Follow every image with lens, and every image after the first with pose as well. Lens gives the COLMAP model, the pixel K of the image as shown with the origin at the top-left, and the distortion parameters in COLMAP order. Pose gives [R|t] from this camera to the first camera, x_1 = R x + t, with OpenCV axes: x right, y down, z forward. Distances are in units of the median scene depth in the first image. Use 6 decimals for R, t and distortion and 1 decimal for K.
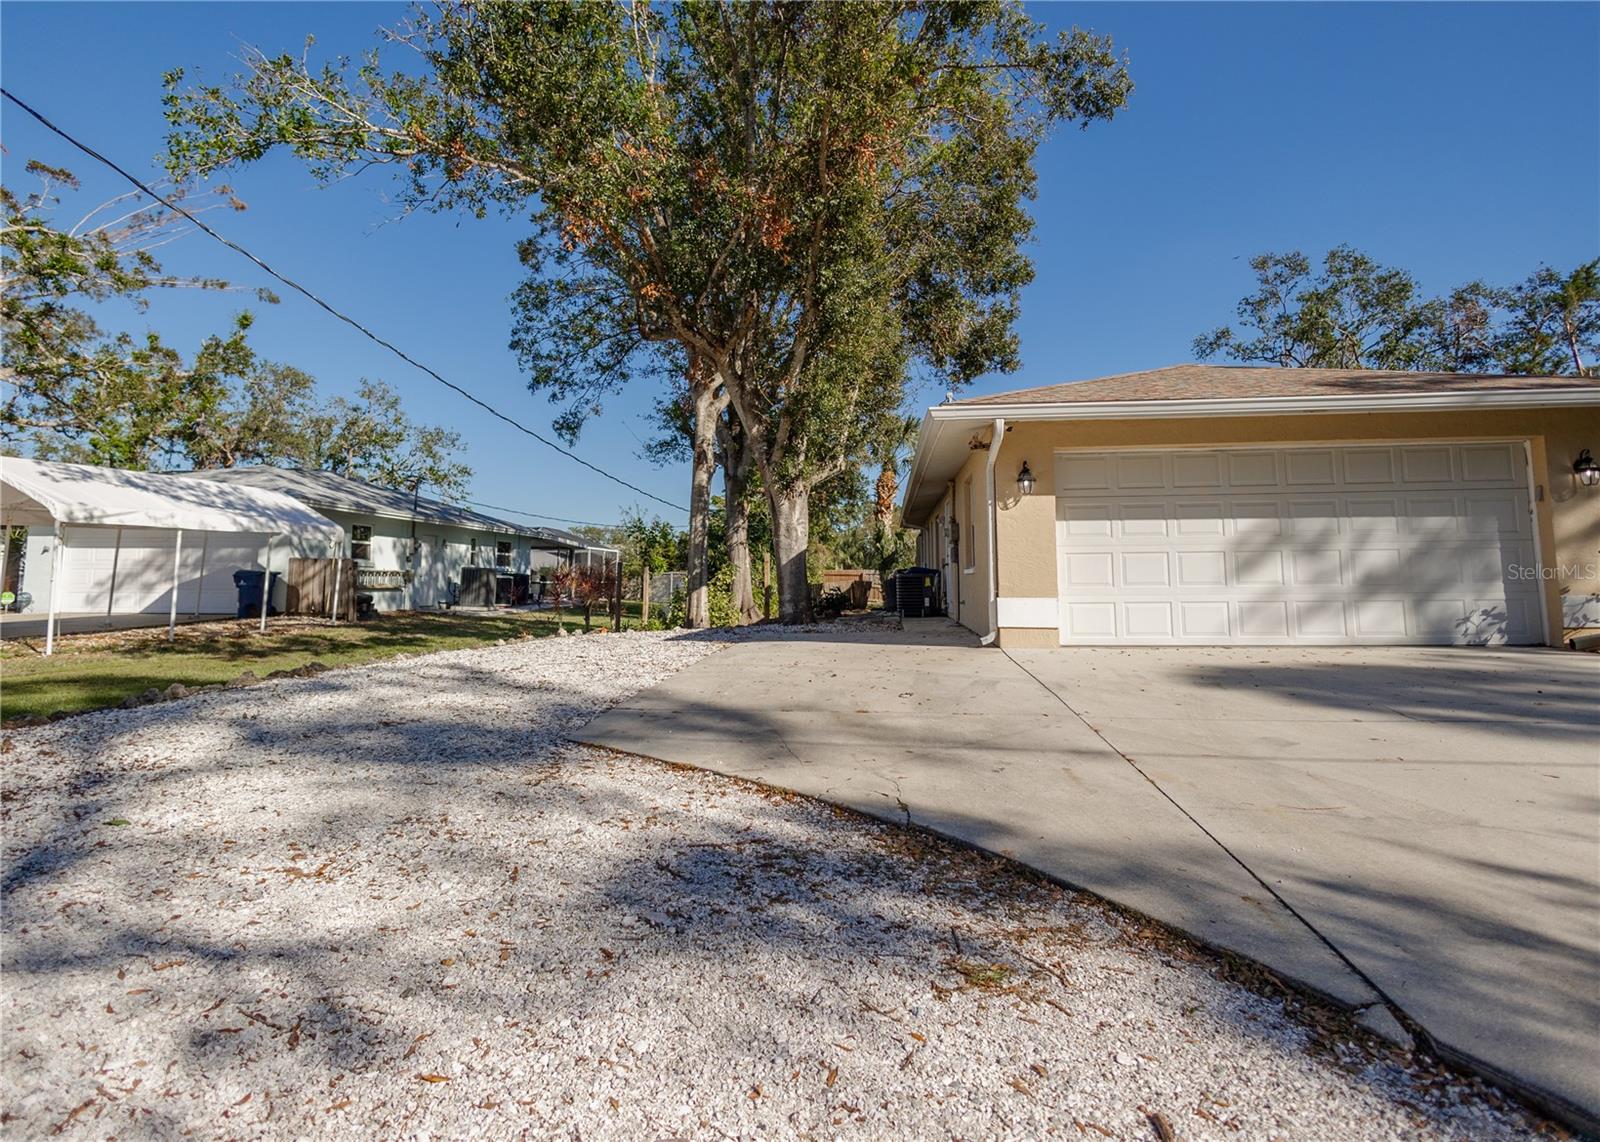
lens RADIAL K [[801.7, 0, 789.7], [0, 801.7, 563.7], [0, 0, 1]] dist [0.006378, 0.001096]
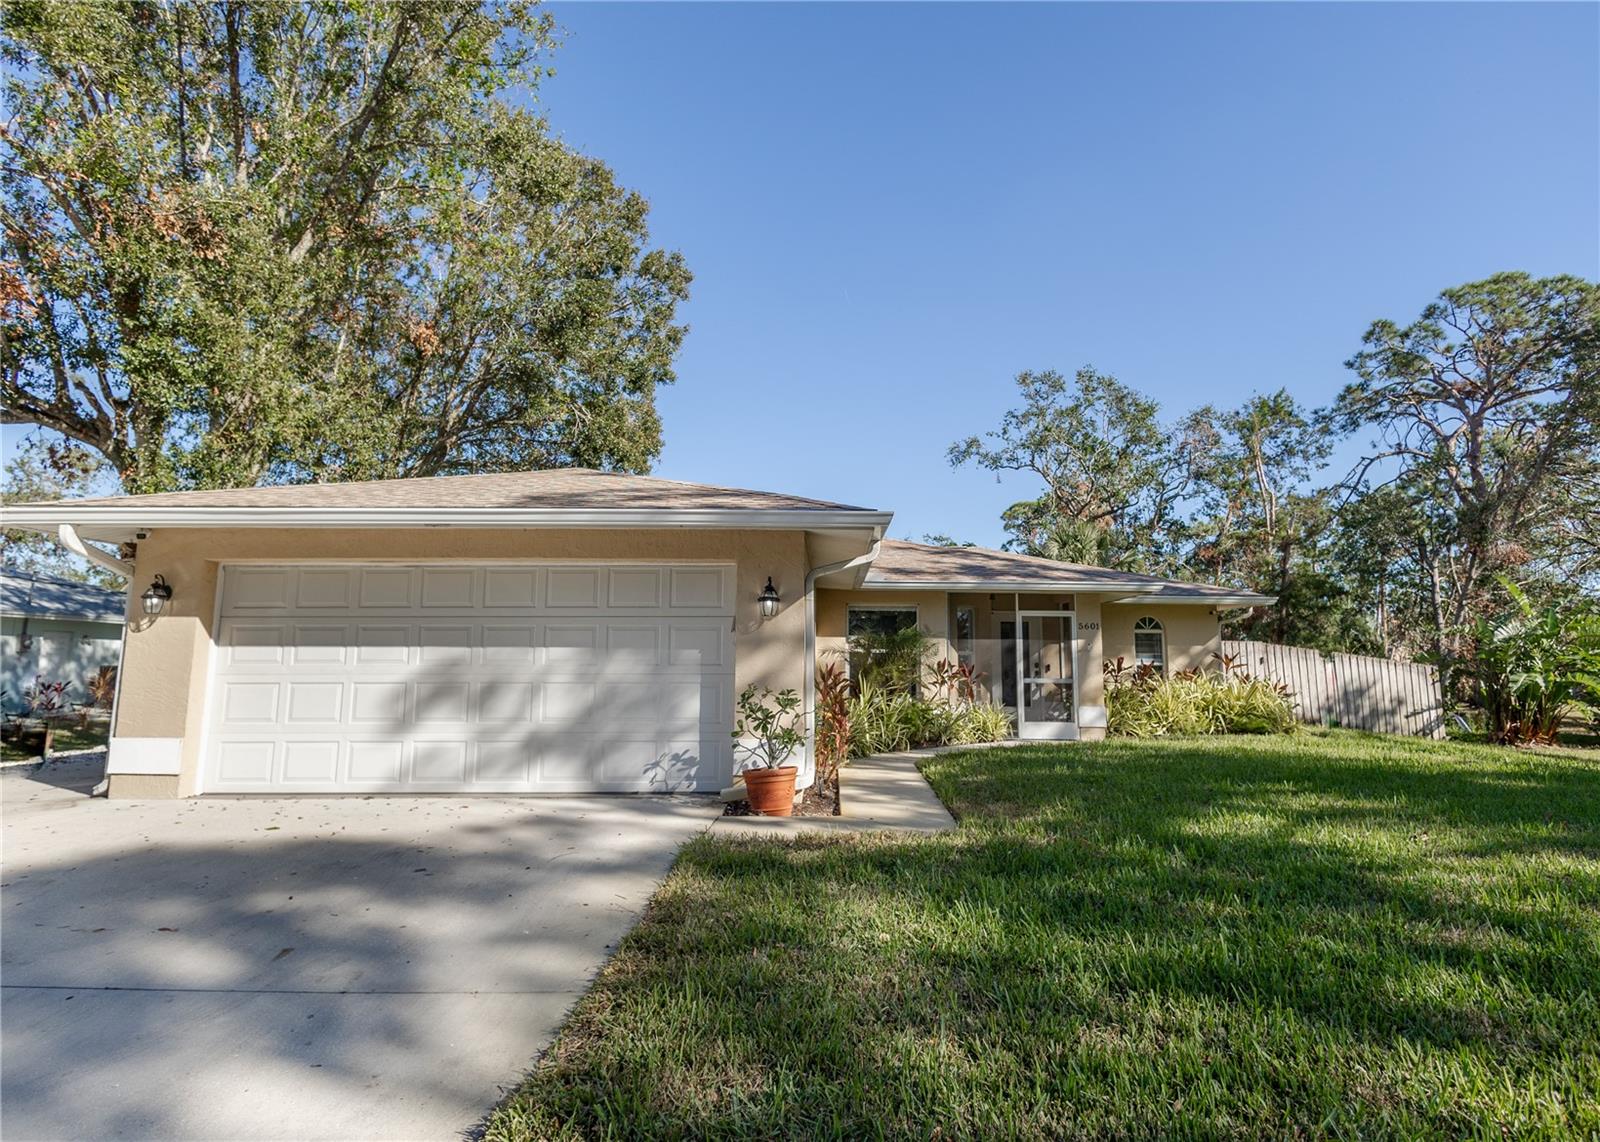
lens RADIAL K [[801.7, 0, 796.2], [0, 801.7, 567.6], [0, 0, 1]] dist [0.006378, 0.001096]
pose [[0.995565, 0.022528, 0.091341, 0.878904], [-0.012246, 0.993678, -0.111601, -0.046494], [-0.093277, 0.109988, 0.989546, 0.097088]]
